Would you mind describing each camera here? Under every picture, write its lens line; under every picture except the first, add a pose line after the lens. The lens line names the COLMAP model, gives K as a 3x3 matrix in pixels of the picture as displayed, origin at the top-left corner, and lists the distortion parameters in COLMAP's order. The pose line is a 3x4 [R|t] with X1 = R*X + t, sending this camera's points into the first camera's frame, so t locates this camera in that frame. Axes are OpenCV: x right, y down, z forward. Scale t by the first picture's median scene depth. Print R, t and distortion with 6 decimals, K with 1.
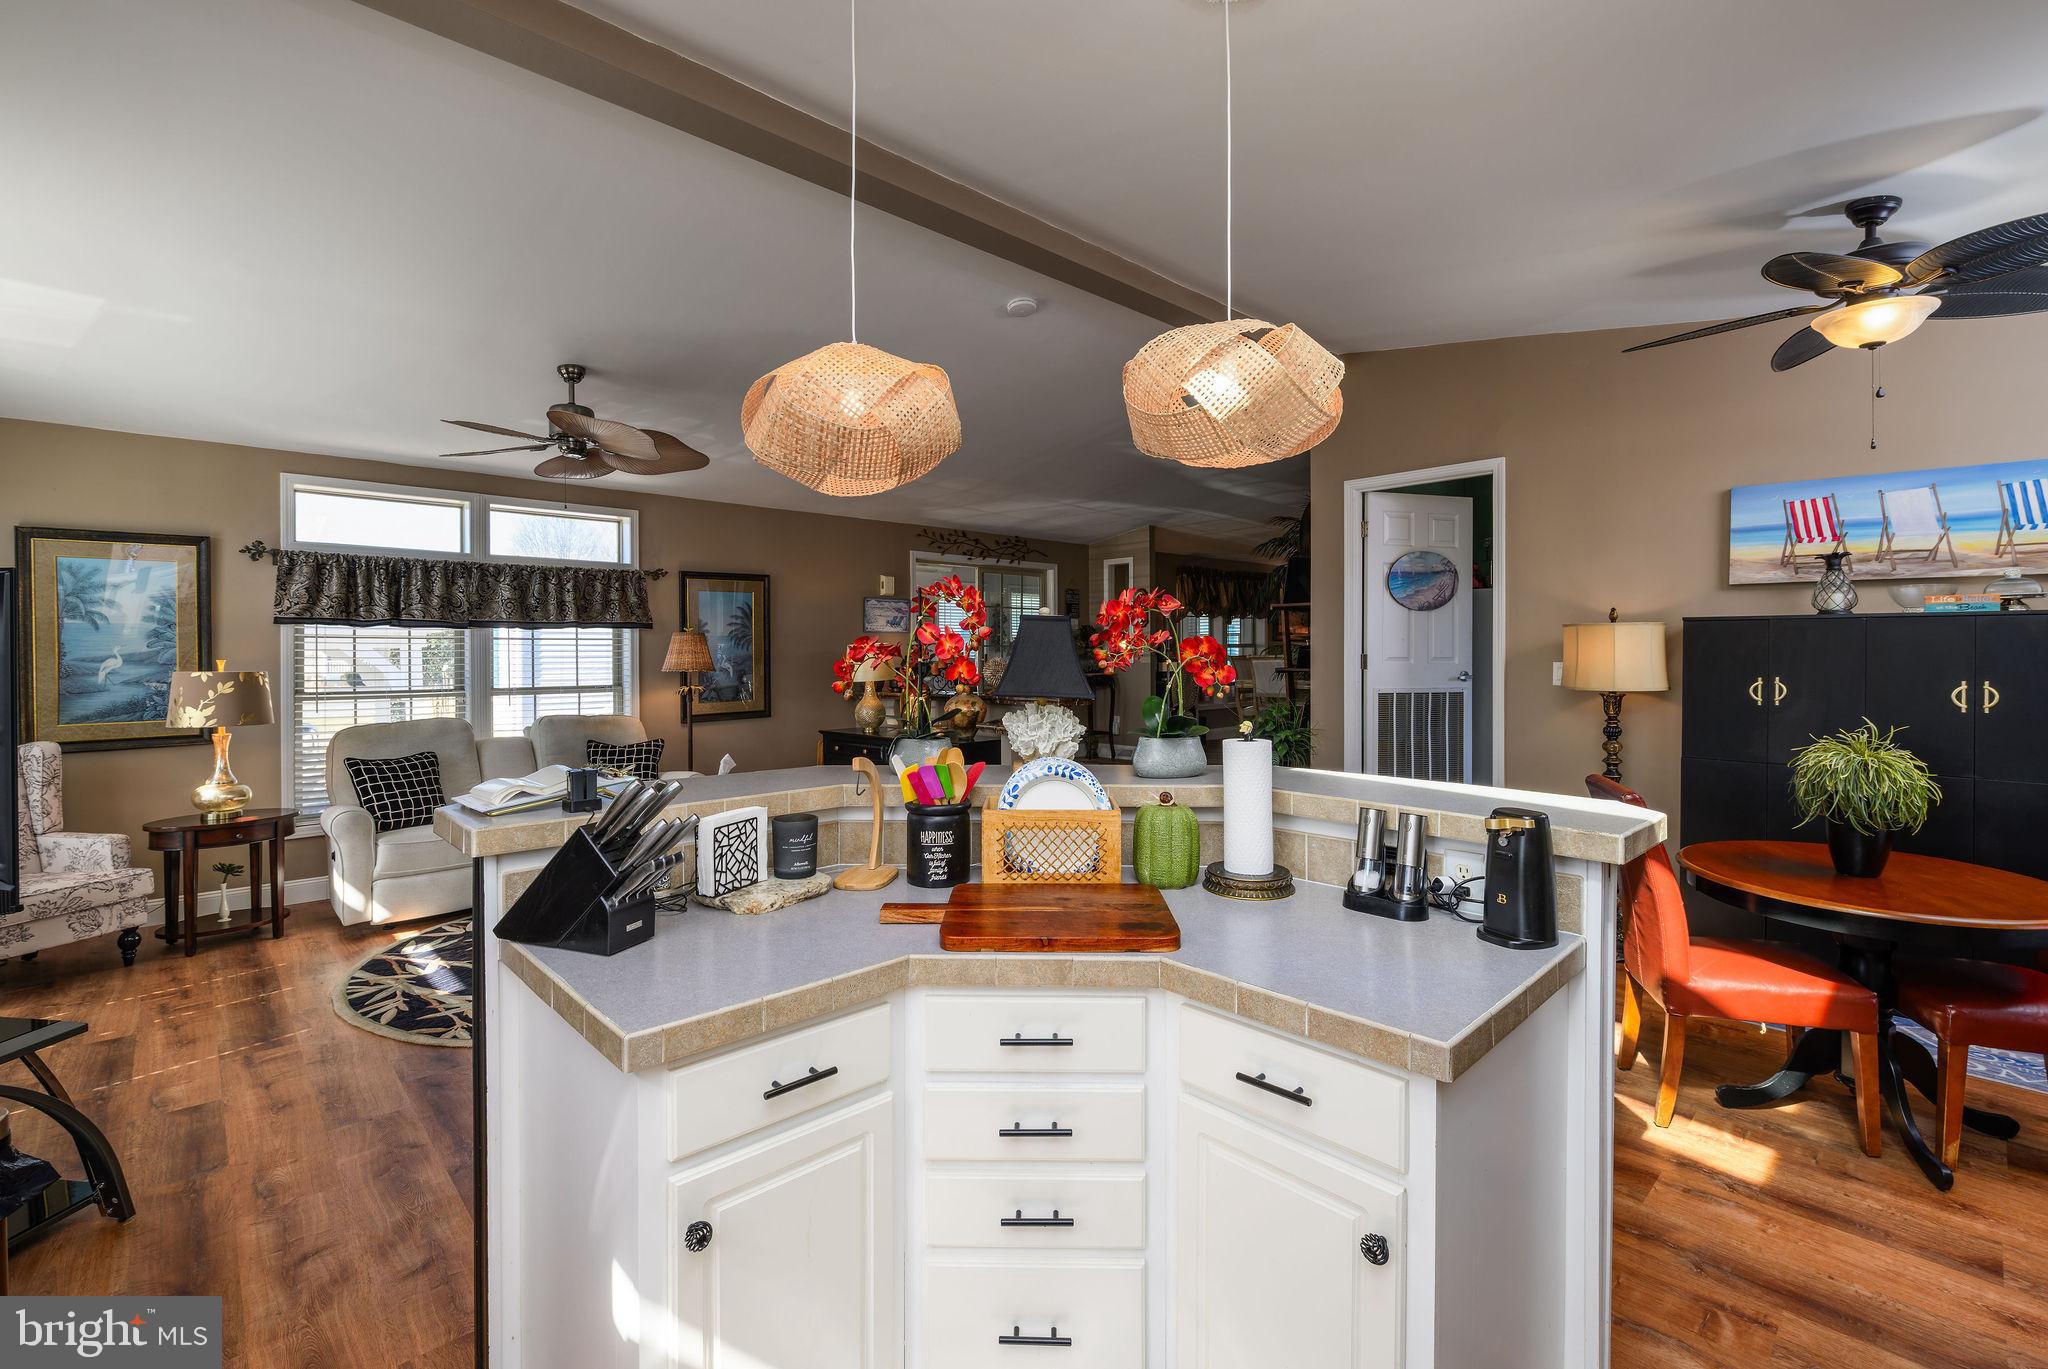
lens RADIAL K [[904.7, 0, 1029.7], [0, 904.7, 651.9], [0, 0, 1]] dist [-0.001704, -0.000310]
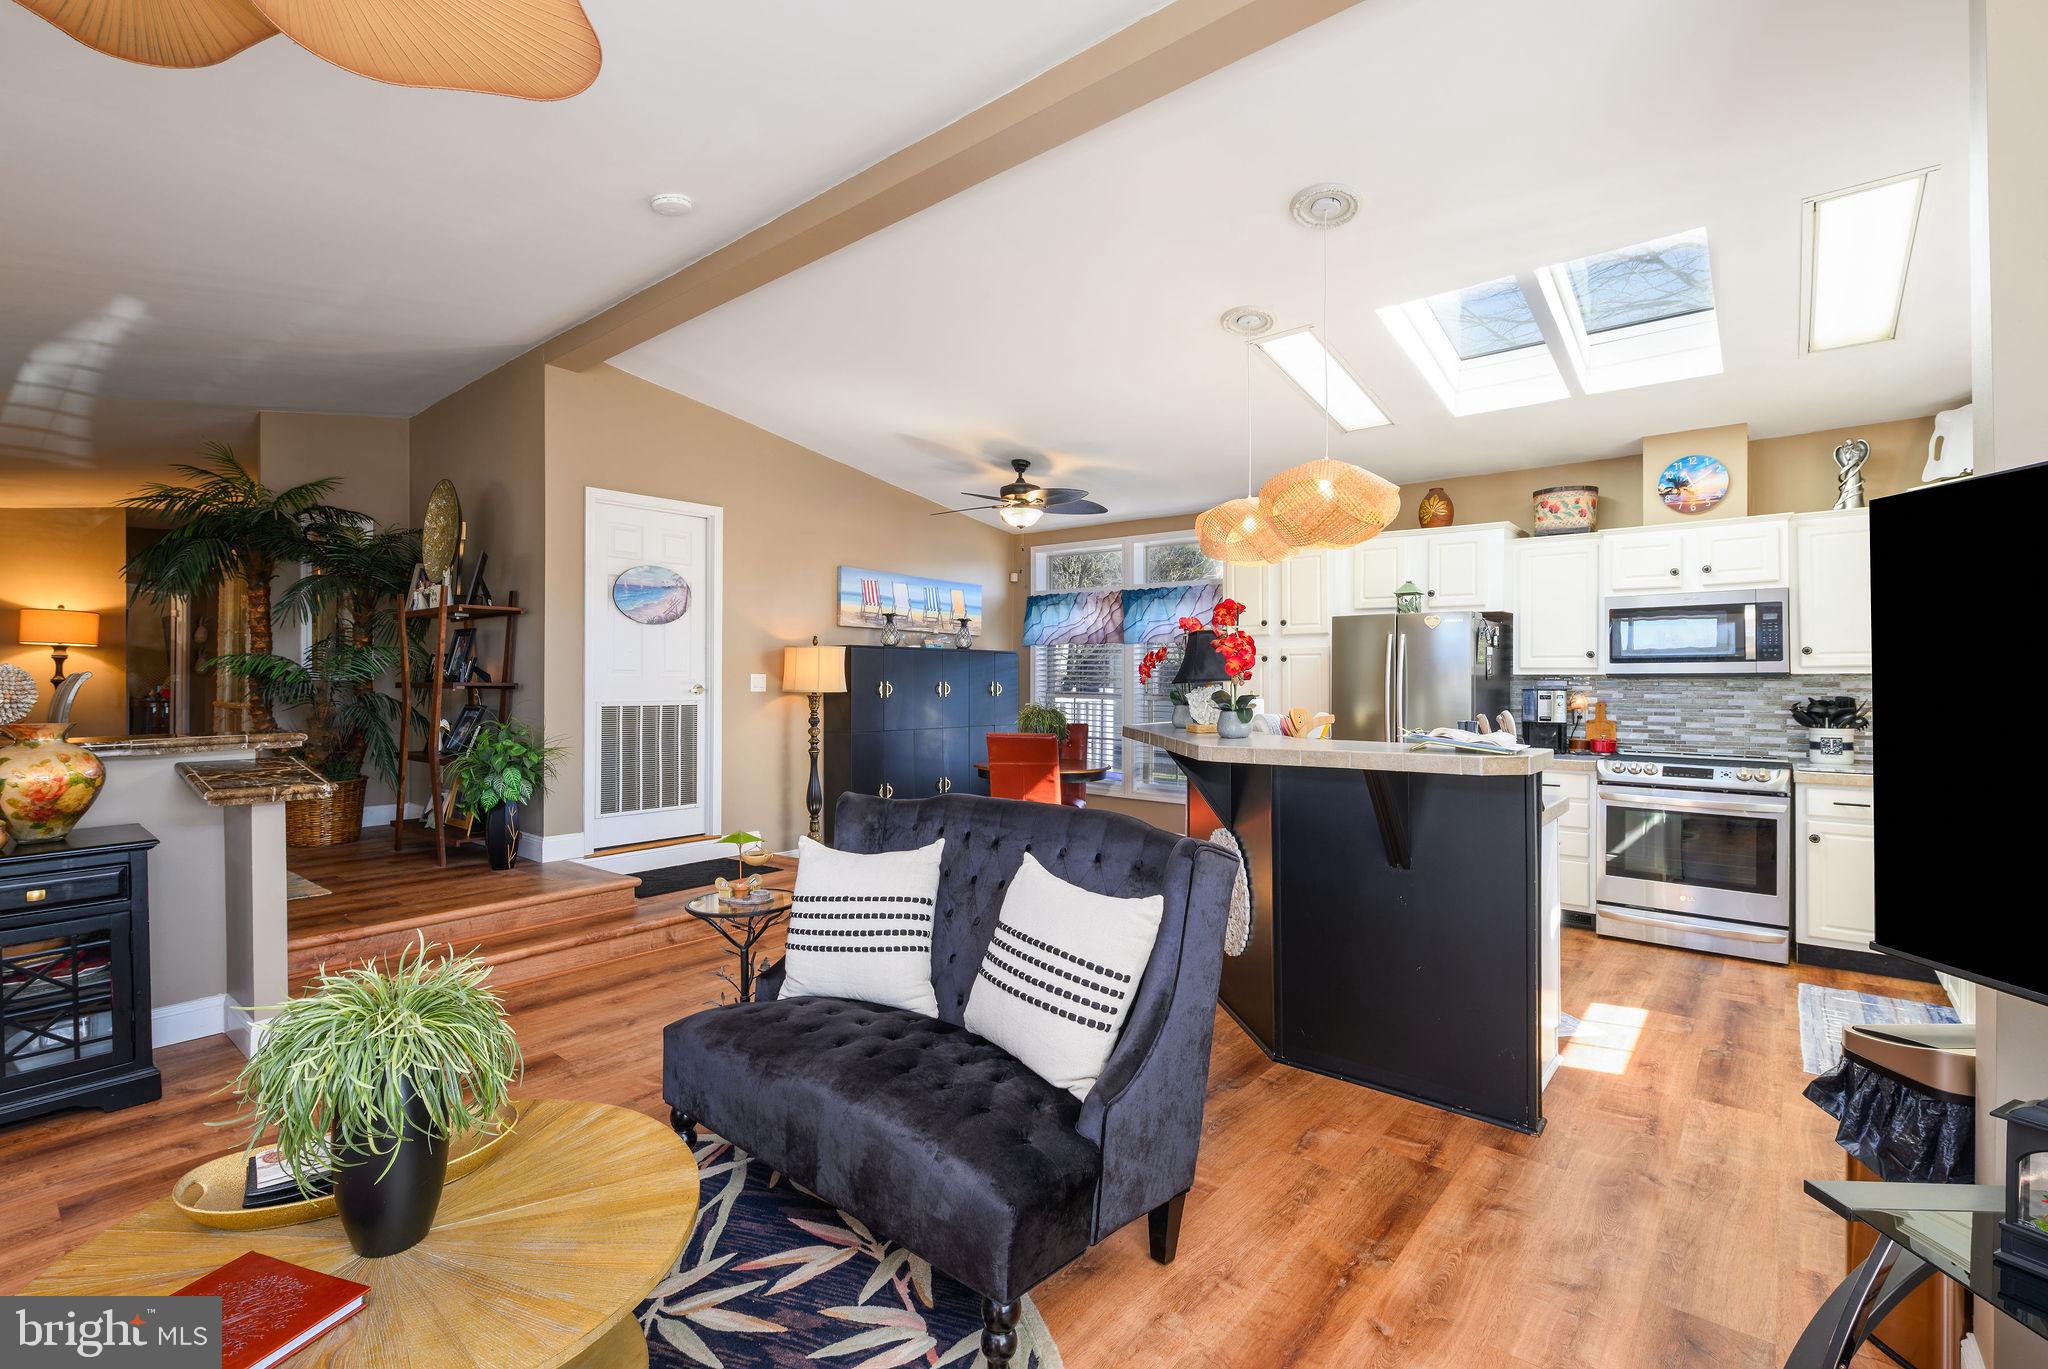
lens RADIAL K [[913.9, 0, 1014.7], [0, 913.9, 671.4], [0, 0, 1]] dist [-0.001501, -0.000874]
pose [[-0.109333, 0.013152, 0.993918, -0.815082], [0.003282, 0.999912, -0.012870, 0.026925], [-0.994000, 0.001855, -0.109367, 0.803396]]
